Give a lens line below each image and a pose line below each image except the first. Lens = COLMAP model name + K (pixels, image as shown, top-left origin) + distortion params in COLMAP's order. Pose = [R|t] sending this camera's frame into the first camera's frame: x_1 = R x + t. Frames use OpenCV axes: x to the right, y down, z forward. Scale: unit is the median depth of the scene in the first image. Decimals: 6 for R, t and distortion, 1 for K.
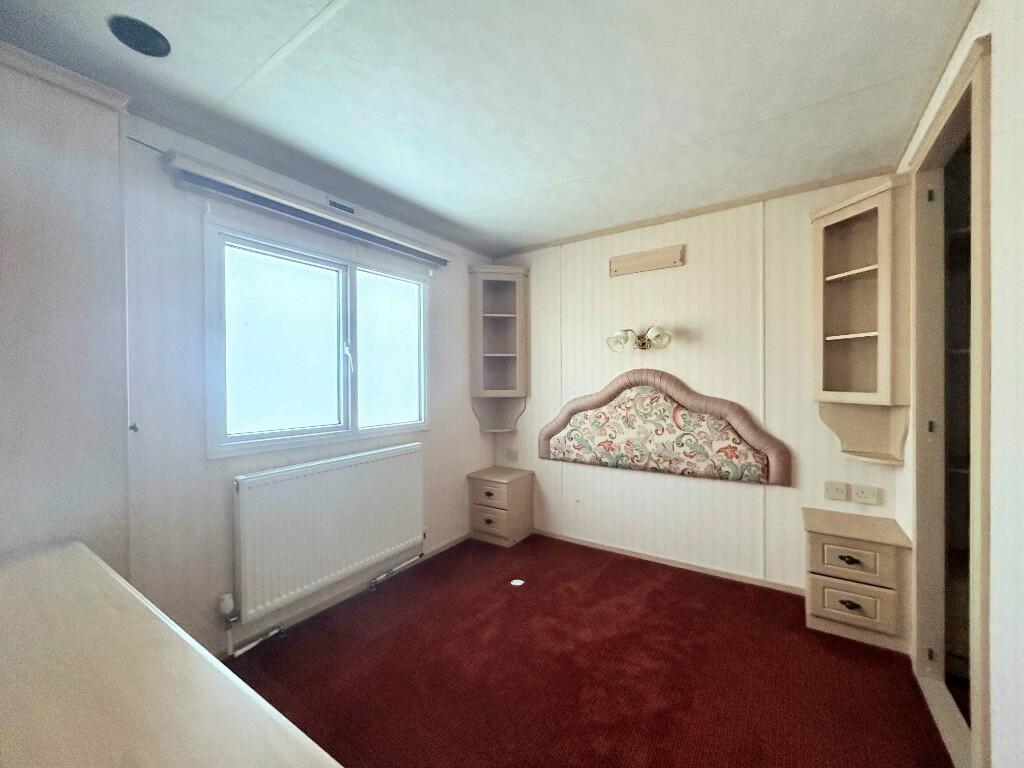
lens RADIAL K [[414.2, 0, 508.0], [0, 414.2, 386.6], [0, 0, 1]] dist [0.002163, 0.000248]
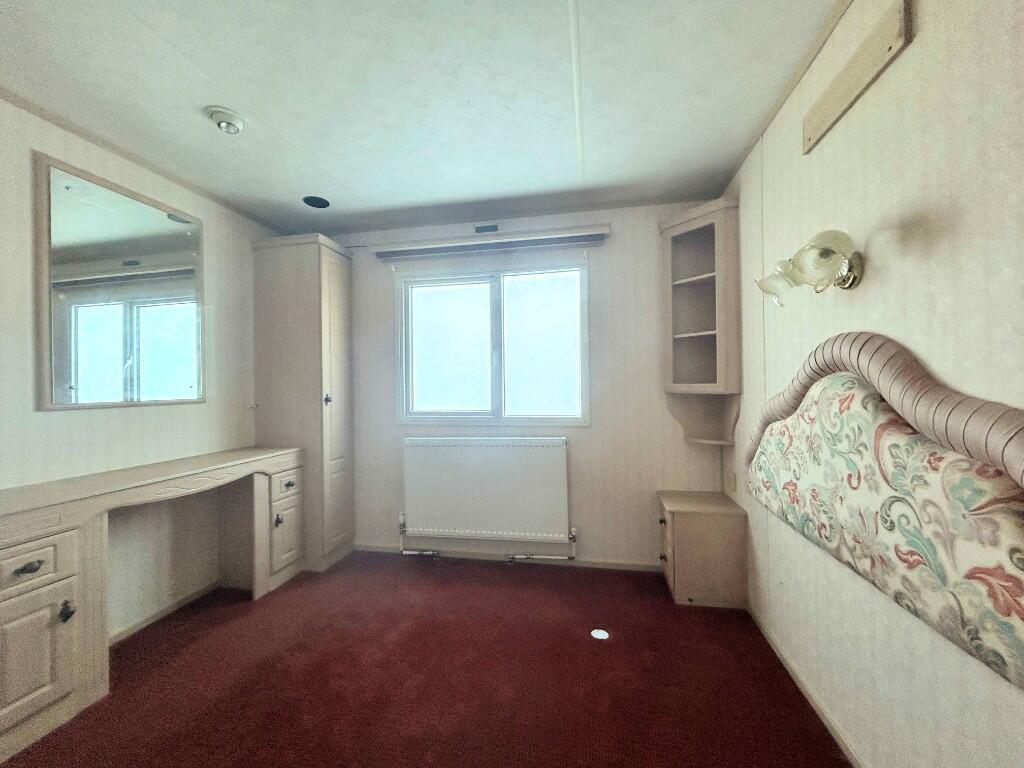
lens RADIAL K [[414.2, 0, 507.7], [0, 414.2, 380.1], [0, 0, 1]] dist [0.002163, 0.000248]
pose [[0.381424, -0.007461, -0.924370, 0.636684], [-0.001795, 0.999960, -0.008812, 0.012029], [0.924398, 0.005021, 0.381395, 0.532715]]
